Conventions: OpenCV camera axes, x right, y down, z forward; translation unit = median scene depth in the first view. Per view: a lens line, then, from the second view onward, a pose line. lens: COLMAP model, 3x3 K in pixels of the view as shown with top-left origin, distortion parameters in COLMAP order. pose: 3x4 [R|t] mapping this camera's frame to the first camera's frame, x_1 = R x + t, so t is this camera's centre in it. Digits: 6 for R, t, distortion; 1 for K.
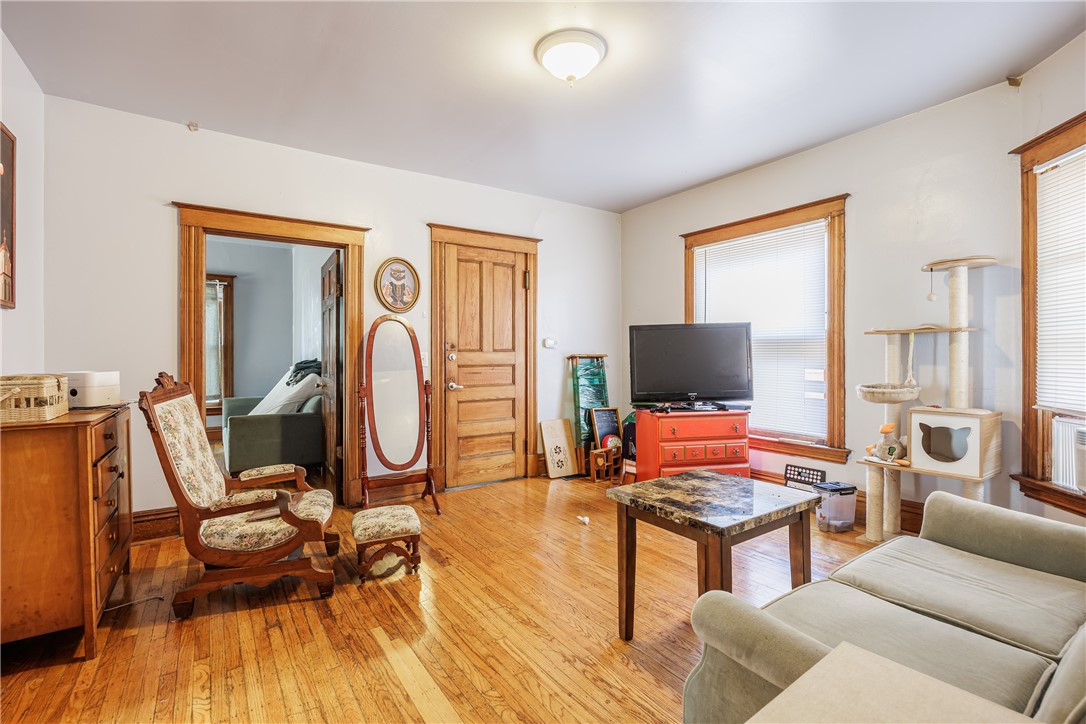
lens RADIAL K [[489.1, 0, 548.6], [0, 489.1, 358.1], [0, 0, 1]] dist [-0.003529, -0.000174]
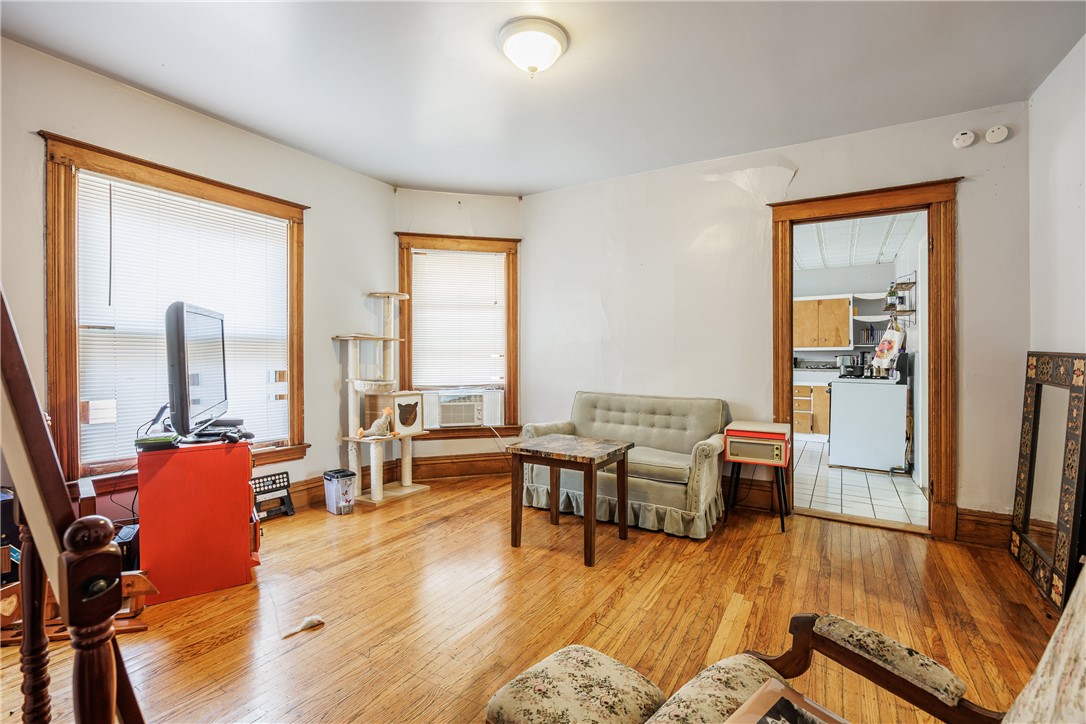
lens RADIAL K [[489.1, 0, 546.5], [0, 489.1, 363.1], [0, 0, 1]] dist [-0.003529, -0.000174]
pose [[-0.407585, -0.005821, 0.913149, -0.744456], [0.004358, 0.999956, 0.008319, 0.003026], [-0.913157, 0.007371, -0.407542, 1.206653]]
